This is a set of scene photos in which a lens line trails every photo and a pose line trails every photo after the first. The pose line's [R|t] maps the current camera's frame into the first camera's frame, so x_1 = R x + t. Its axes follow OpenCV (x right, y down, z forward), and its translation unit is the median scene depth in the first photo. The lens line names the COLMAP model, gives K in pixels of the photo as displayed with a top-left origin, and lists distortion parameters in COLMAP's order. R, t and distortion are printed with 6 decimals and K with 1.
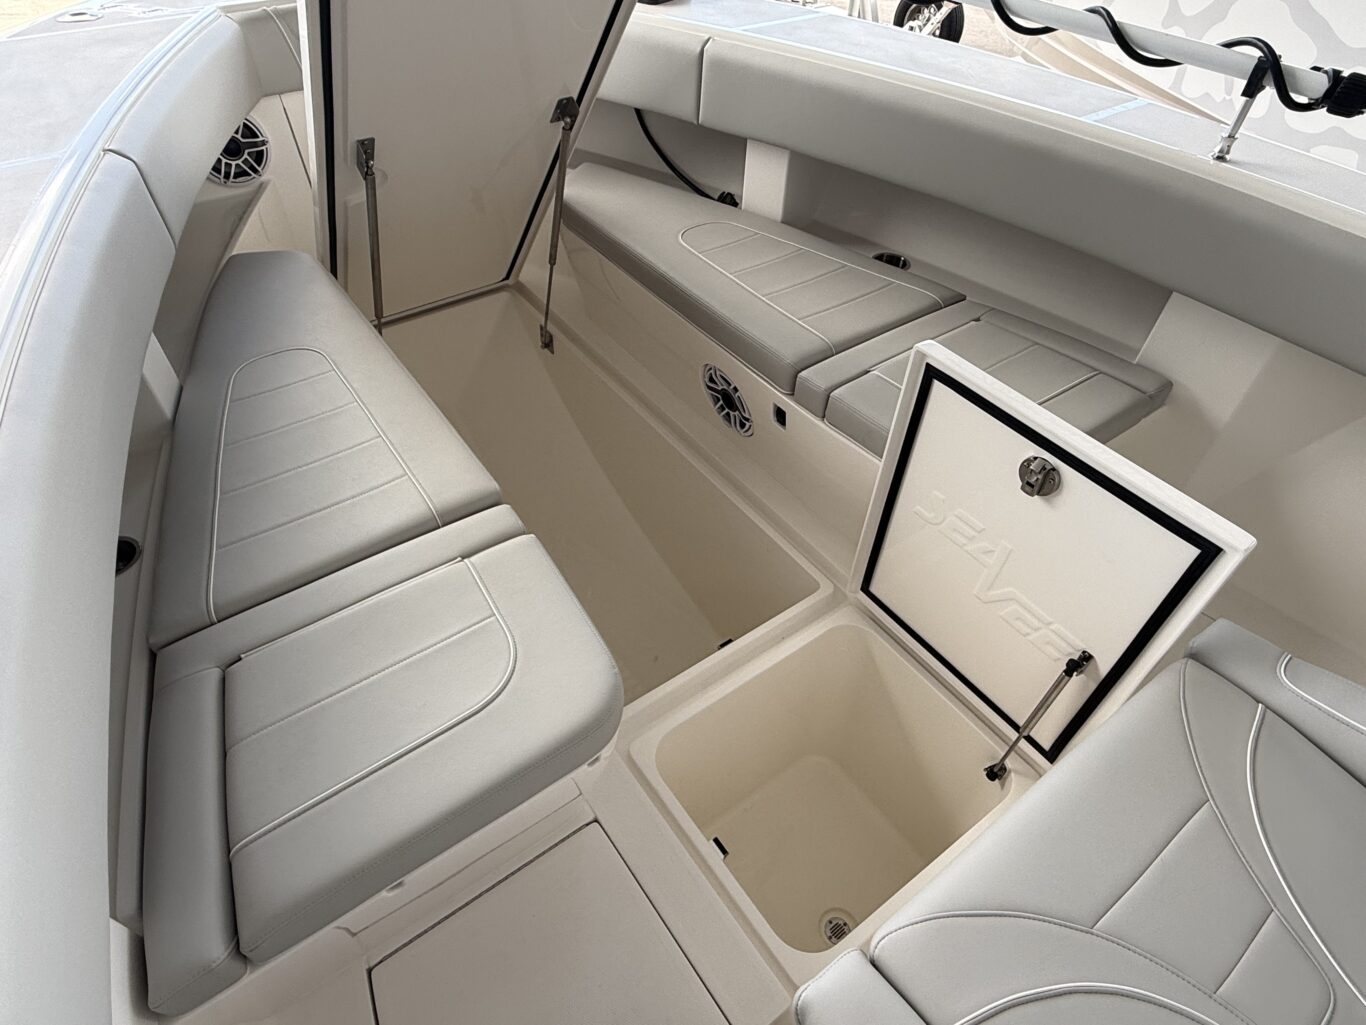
lens RADIAL K [[799.4, 0, 667.4], [0, 799.4, 525.1], [0, 0, 1]] dist [-0.003341, 0.002873]
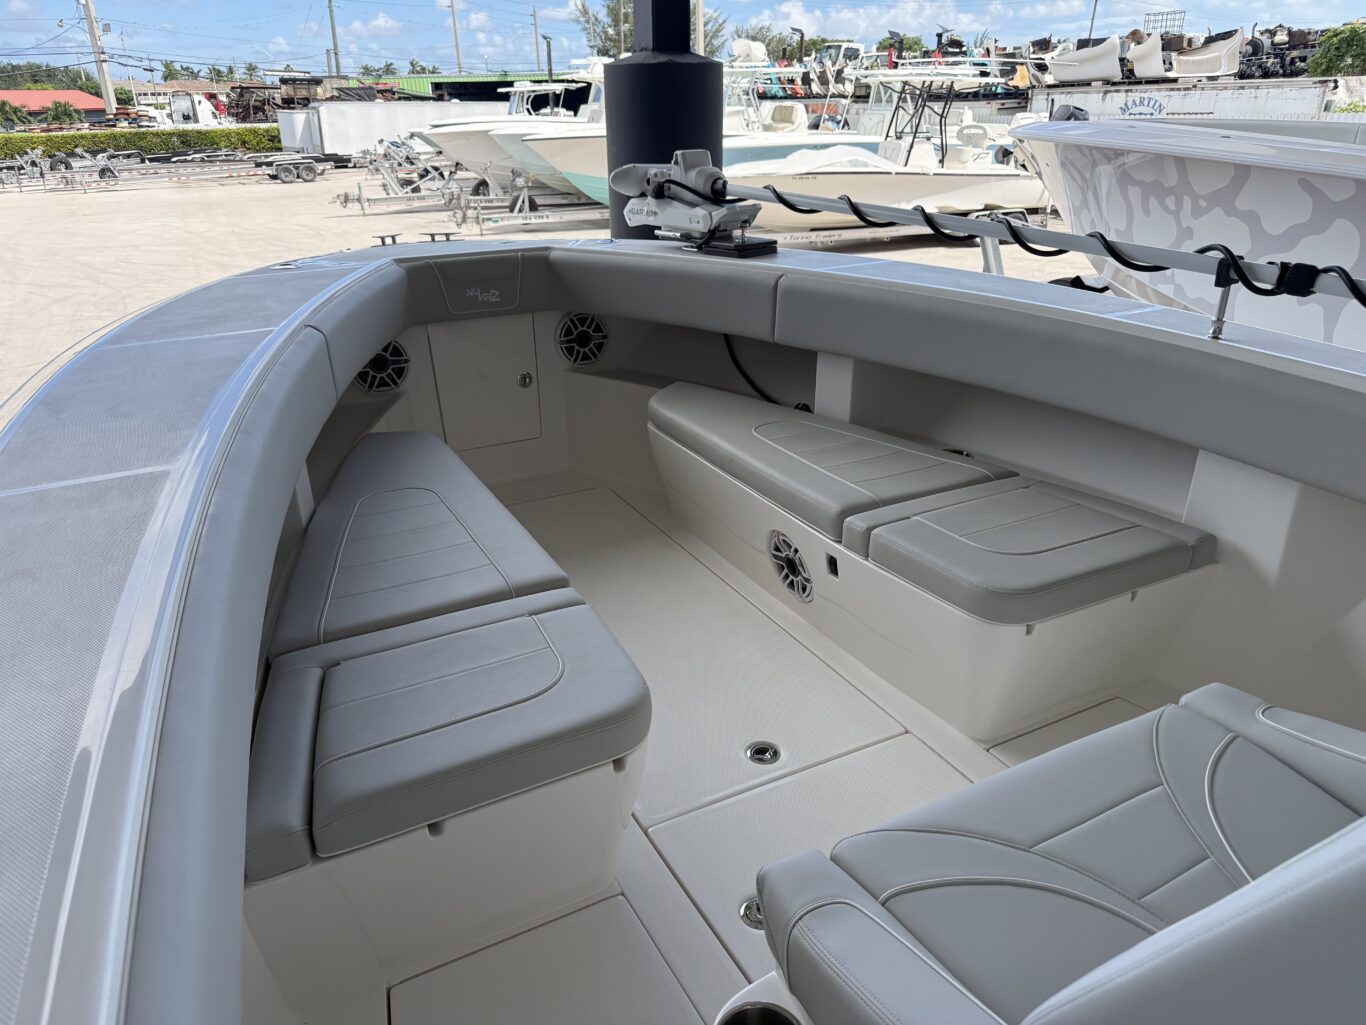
lens RADIAL K [[972.2, 0, 658.1], [0, 972.2, 511.5], [0, 0, 1]] dist [0.052901, -0.066006]
pose [[0.989299, 0.025827, -0.143599, 0.093607], [-0.077835, 0.925882, -0.369707, 0.290037], [0.123408, 0.376928, 0.917985, -0.241580]]
